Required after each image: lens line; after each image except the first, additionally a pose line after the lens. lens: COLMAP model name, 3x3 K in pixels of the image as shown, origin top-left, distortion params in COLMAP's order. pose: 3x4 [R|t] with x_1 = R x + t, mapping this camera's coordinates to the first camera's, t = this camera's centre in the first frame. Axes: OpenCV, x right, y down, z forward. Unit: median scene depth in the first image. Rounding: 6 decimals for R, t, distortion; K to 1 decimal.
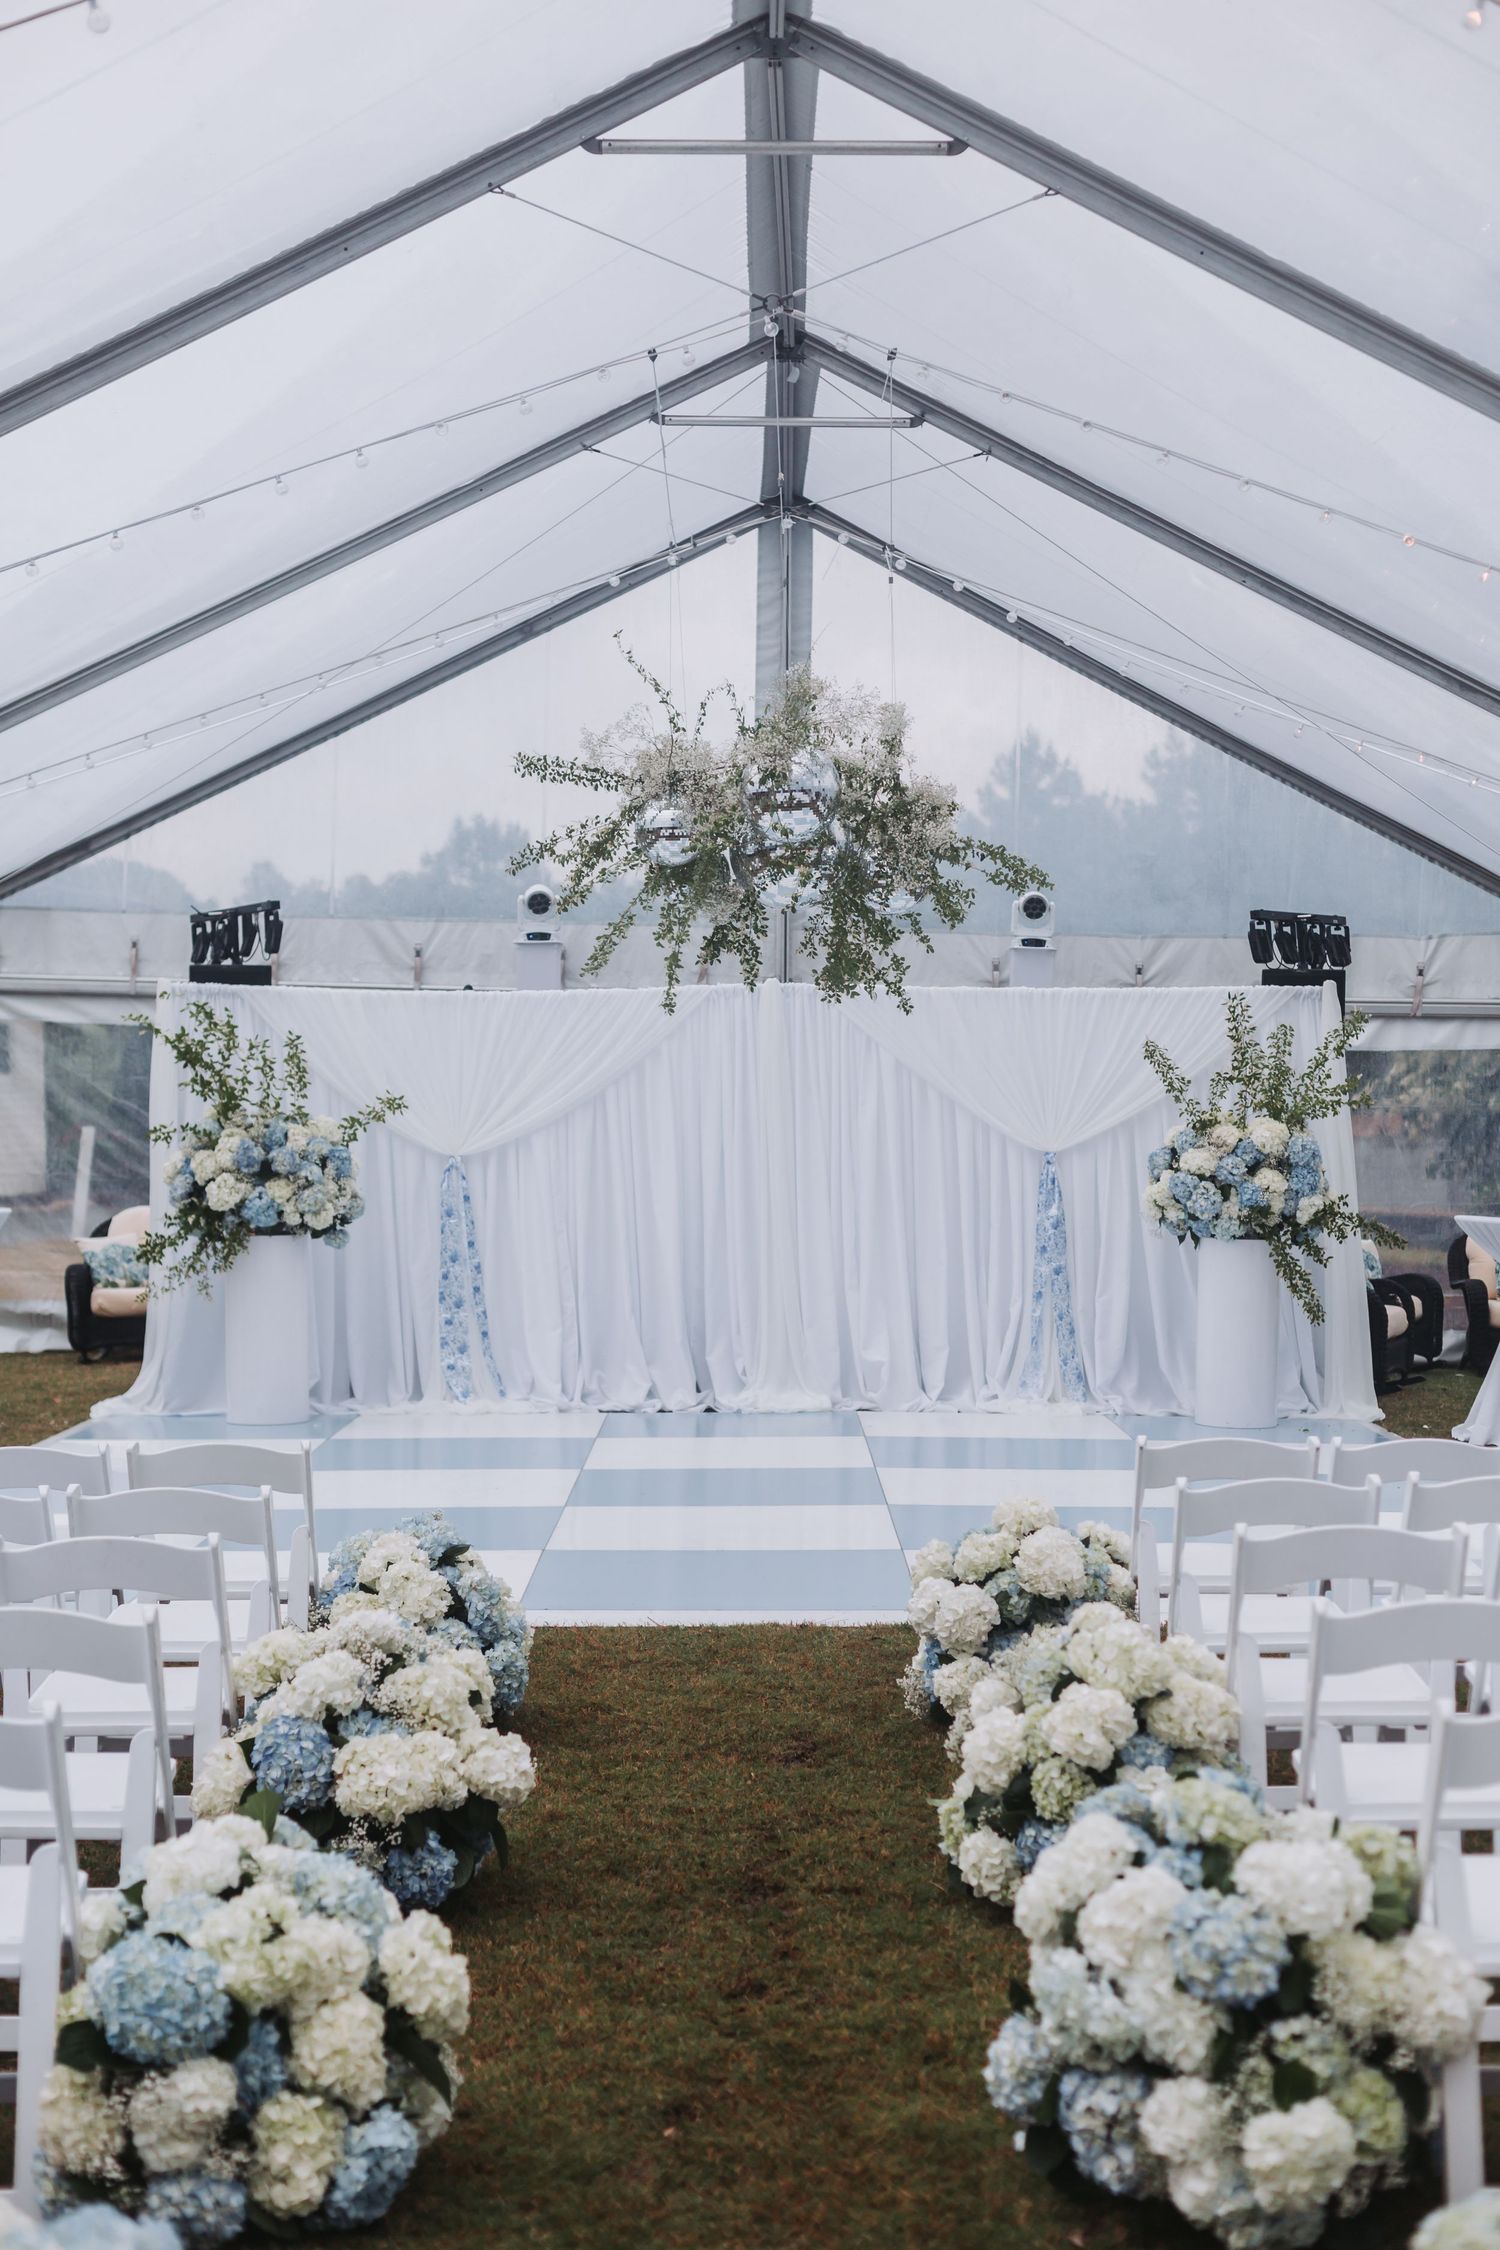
lens RADIAL K [[3142.5, 0, 750.0], [0, 3142.5, 1125.0], [0, 0, 1]] dist [0.015031, -0.107586]
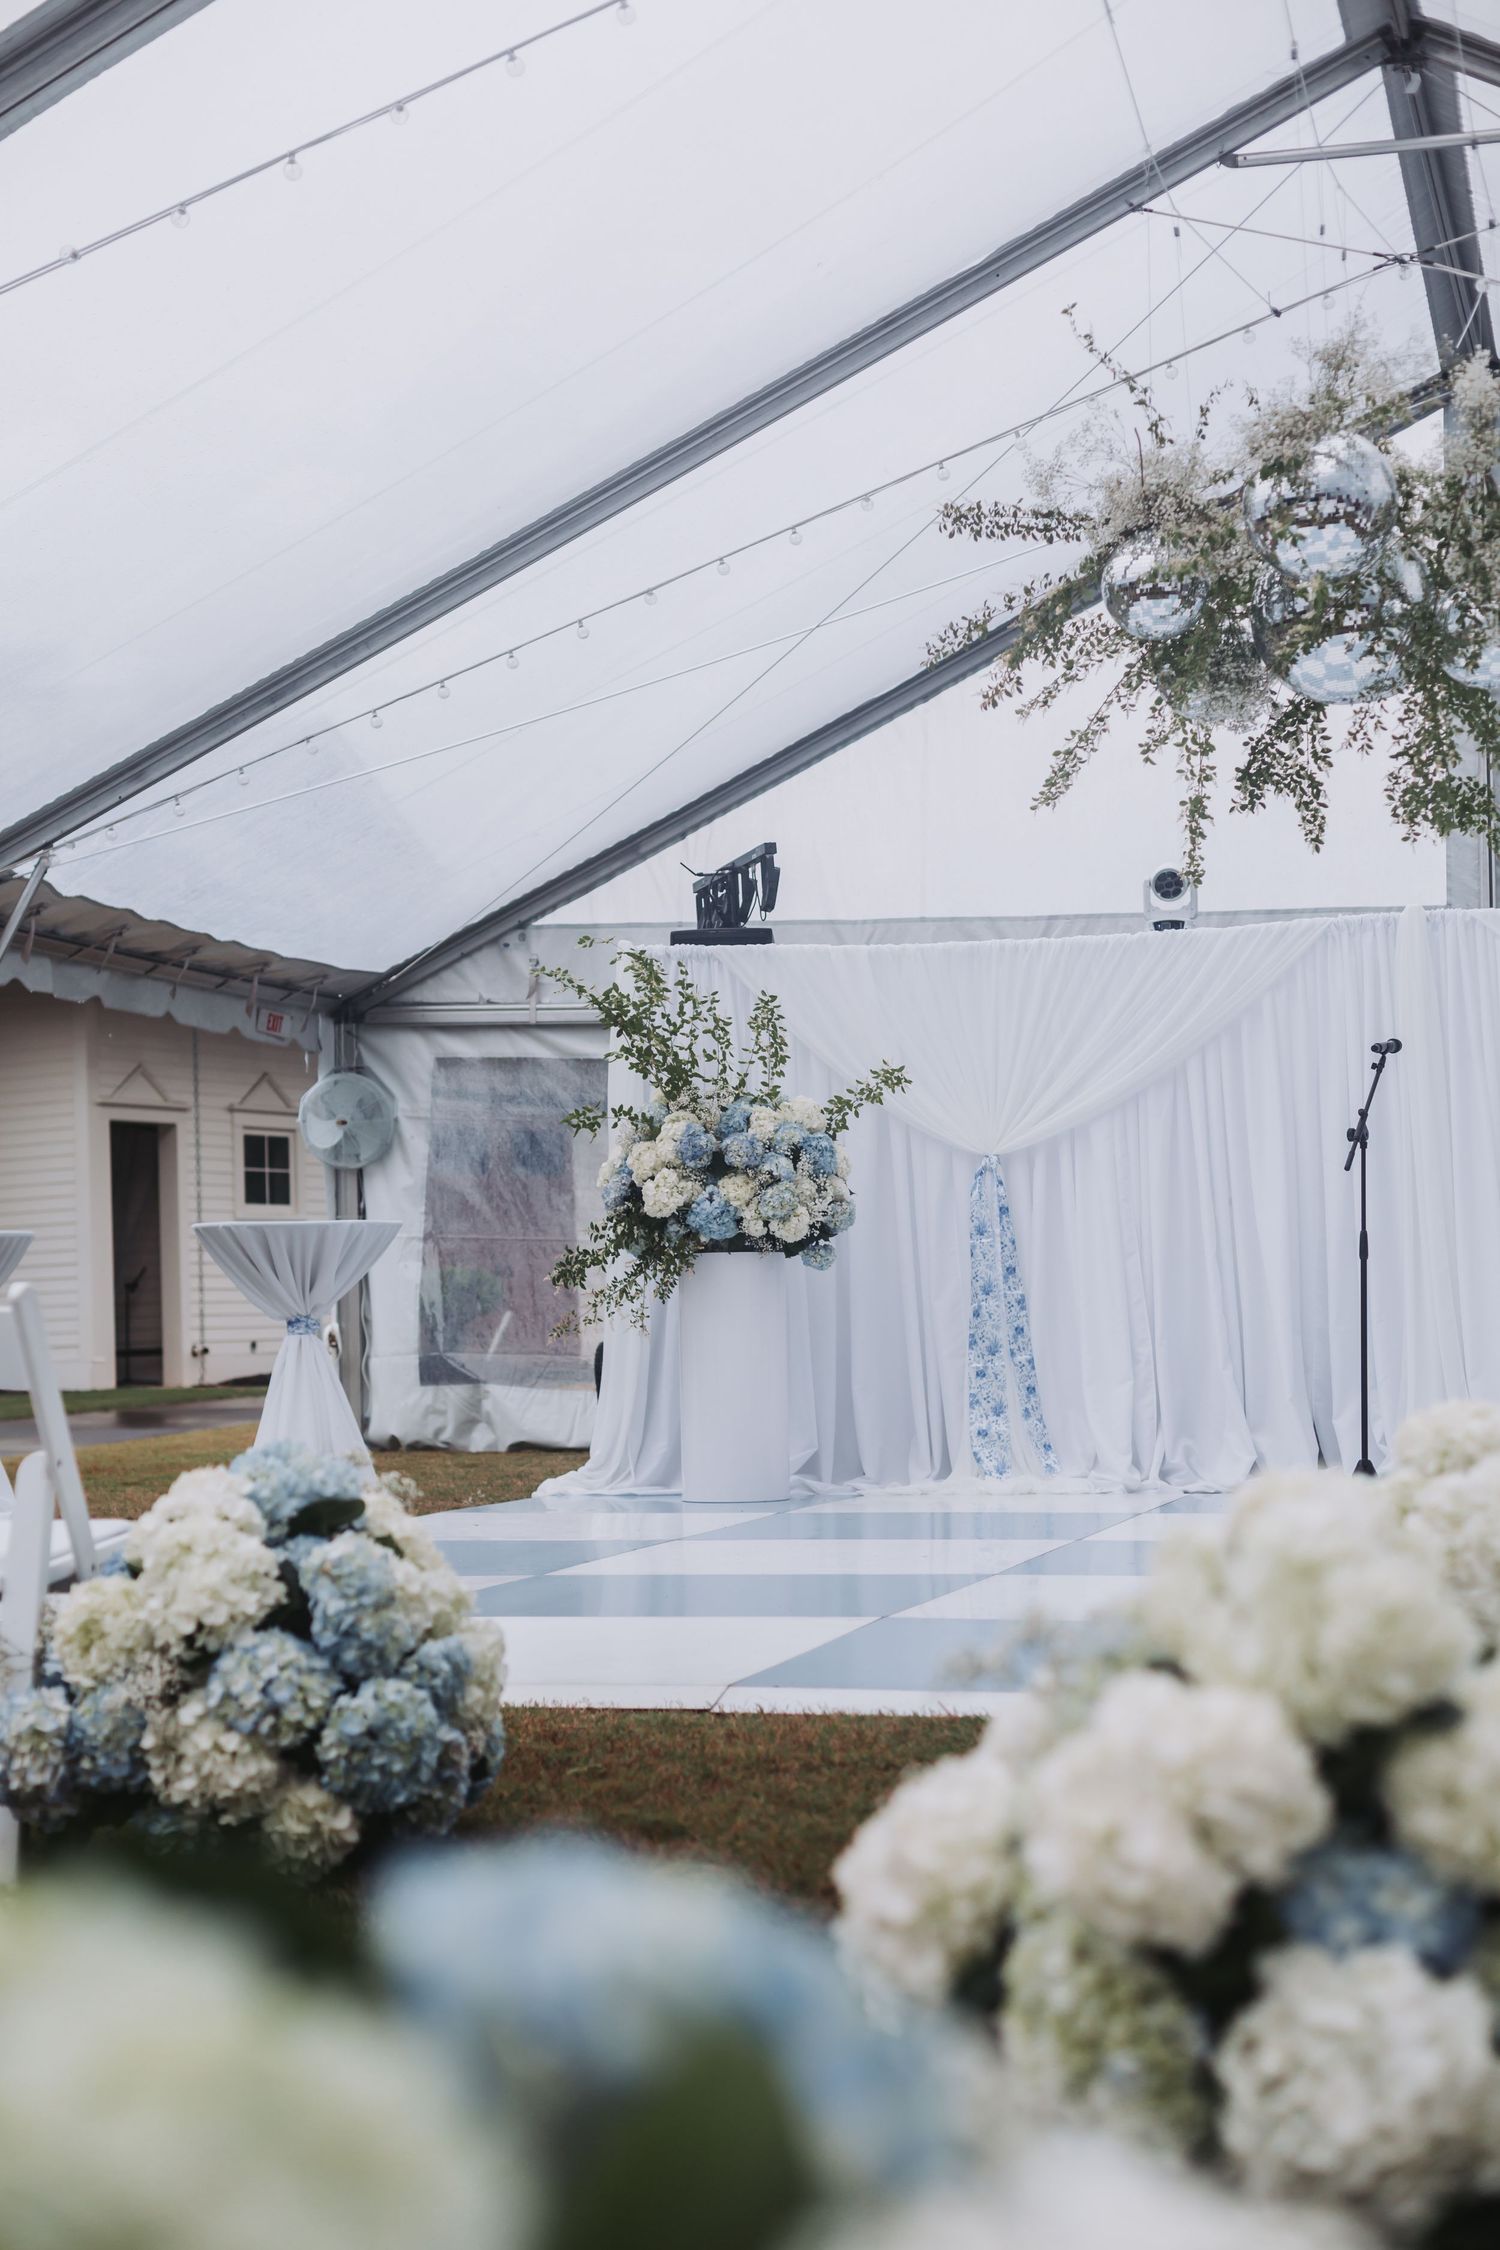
lens RADIAL K [[3142.5, 0, 750.0], [0, 3142.5, 1125.0], [0, 0, 1]] dist [0.015031, -0.107586]
pose [[0.961253, -0.030186, -0.274011, 0.061585], [0.011595, 0.997534, -0.069214, 0.057594], [0.275425, 0.063355, 0.959233, 0.273161]]
